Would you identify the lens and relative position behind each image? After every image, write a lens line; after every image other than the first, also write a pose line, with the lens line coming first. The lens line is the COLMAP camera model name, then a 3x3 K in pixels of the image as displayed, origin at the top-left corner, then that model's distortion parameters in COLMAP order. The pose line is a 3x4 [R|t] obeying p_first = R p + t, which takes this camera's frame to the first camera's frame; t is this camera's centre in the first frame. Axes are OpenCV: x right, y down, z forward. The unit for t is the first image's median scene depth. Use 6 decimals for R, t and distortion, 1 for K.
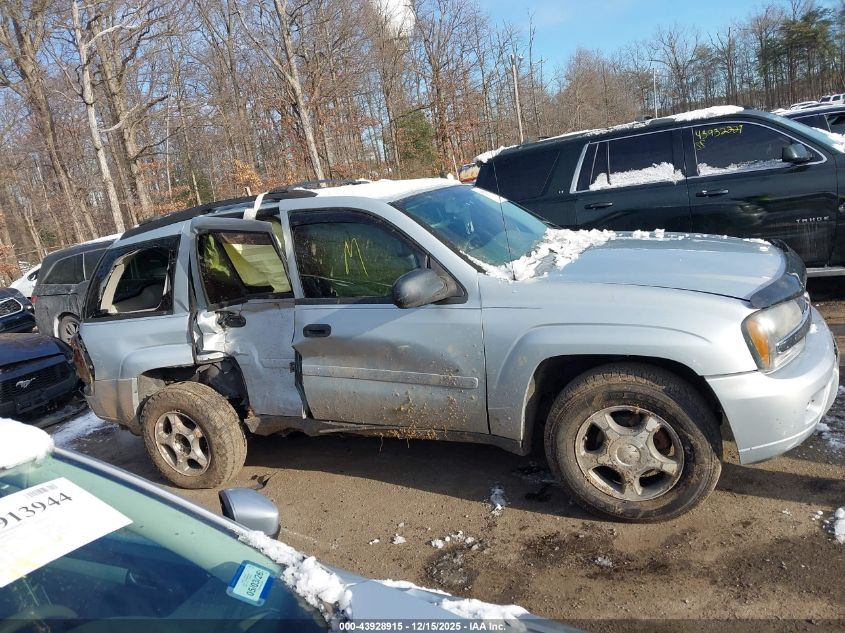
lens RADIAL K [[619.7, 0, 422.6], [0, 619.7, 330.6], [0, 0, 1]] dist [0.002044, -0.002906]
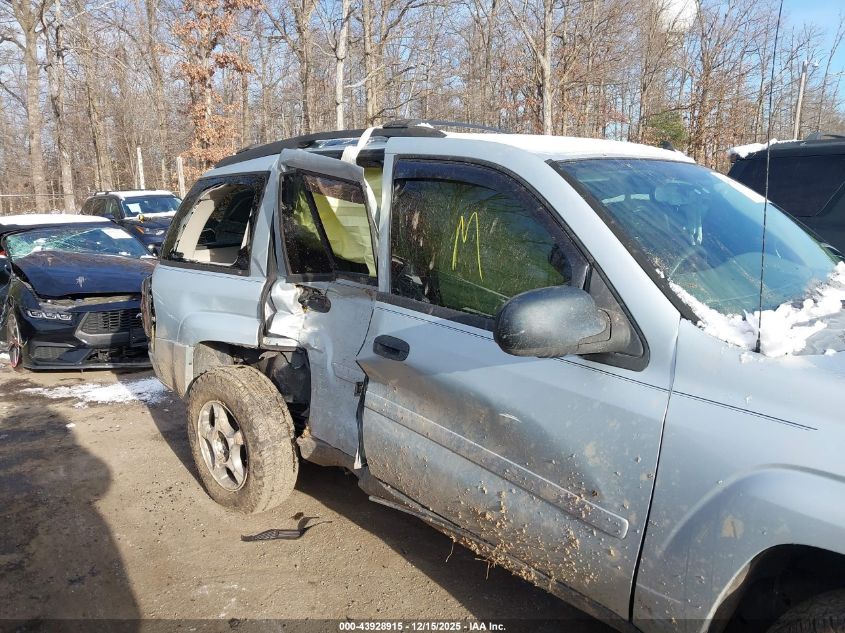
lens RADIAL K [[619.7, 0, 422.6], [0, 619.7, 330.6], [0, 0, 1]] dist [0.002044, -0.002906]
pose [[0.923937, 0.229268, -0.306231, 0.040473], [-0.224566, 0.973123, 0.051011, -0.048988], [0.309695, 0.021638, 0.950590, 0.356204]]
